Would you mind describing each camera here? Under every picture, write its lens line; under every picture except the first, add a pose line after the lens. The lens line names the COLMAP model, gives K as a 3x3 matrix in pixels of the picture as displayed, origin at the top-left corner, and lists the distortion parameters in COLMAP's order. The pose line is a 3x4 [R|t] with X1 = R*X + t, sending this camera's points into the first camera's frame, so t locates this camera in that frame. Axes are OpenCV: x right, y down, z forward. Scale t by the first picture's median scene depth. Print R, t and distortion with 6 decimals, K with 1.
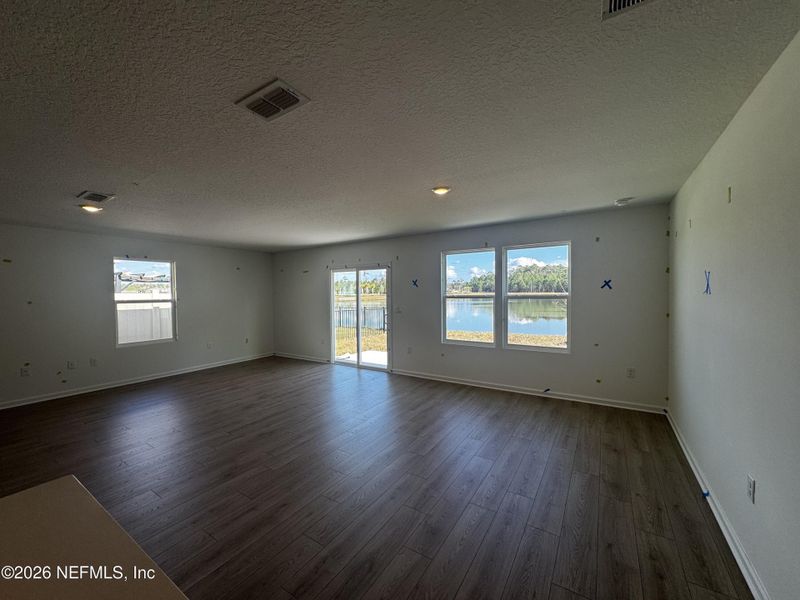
lens RADIAL K [[320.6, 0, 401.2], [0, 320.6, 295.2], [0, 0, 1]] dist [0.000360, 0.000190]
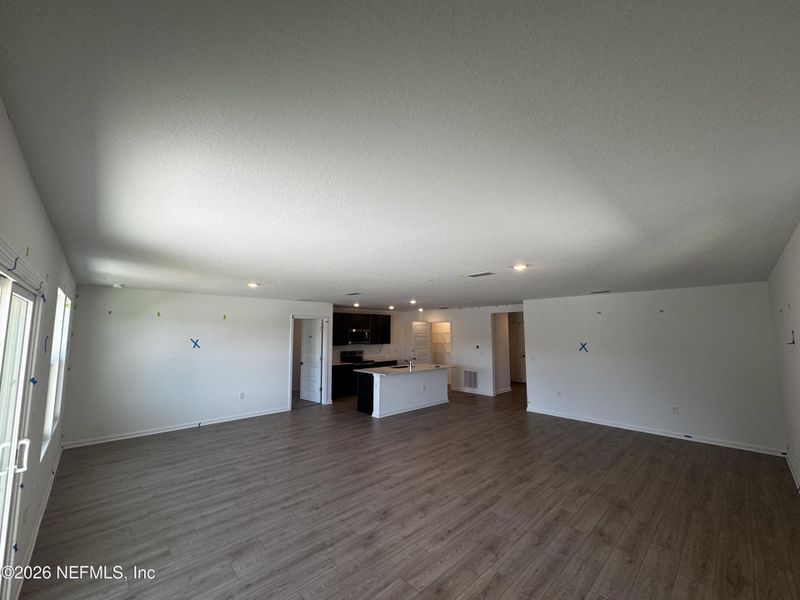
lens RADIAL K [[320.6, 0, 401.7], [0, 320.6, 302.5], [0, 0, 1]] dist [0.000360, 0.000190]
pose [[-0.972340, 0.041815, 0.229795, -0.523075], [0.022430, 0.996014, -0.086331, -0.046266], [-0.232489, -0.078789, -0.969402, 1.292294]]
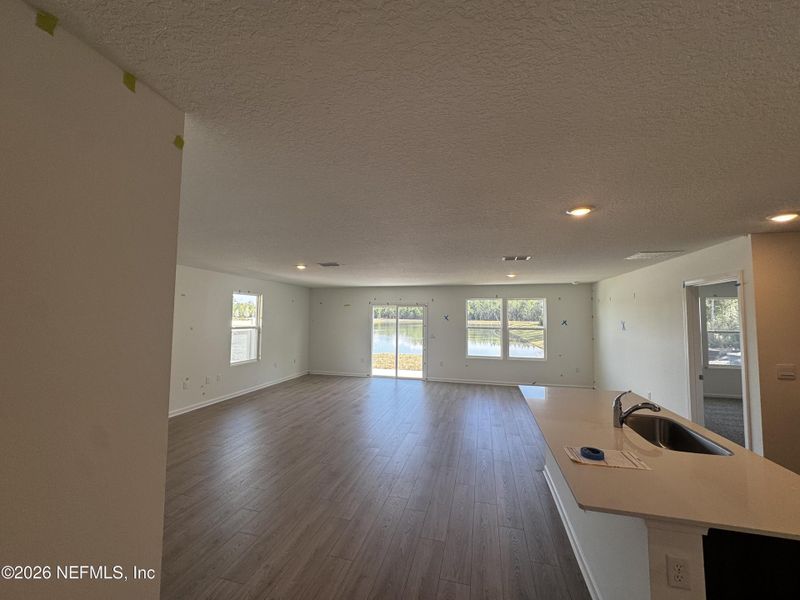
lens RADIAL K [[320.6, 0, 400.8], [0, 320.6, 298.3], [0, 0, 1]] dist [0.000360, 0.000190]
pose [[0.947431, 0.042349, 0.317144, -0.624761], [-0.020413, 0.997183, -0.072174, -0.016654], [-0.319307, 0.061906, 0.945627, -0.343655]]
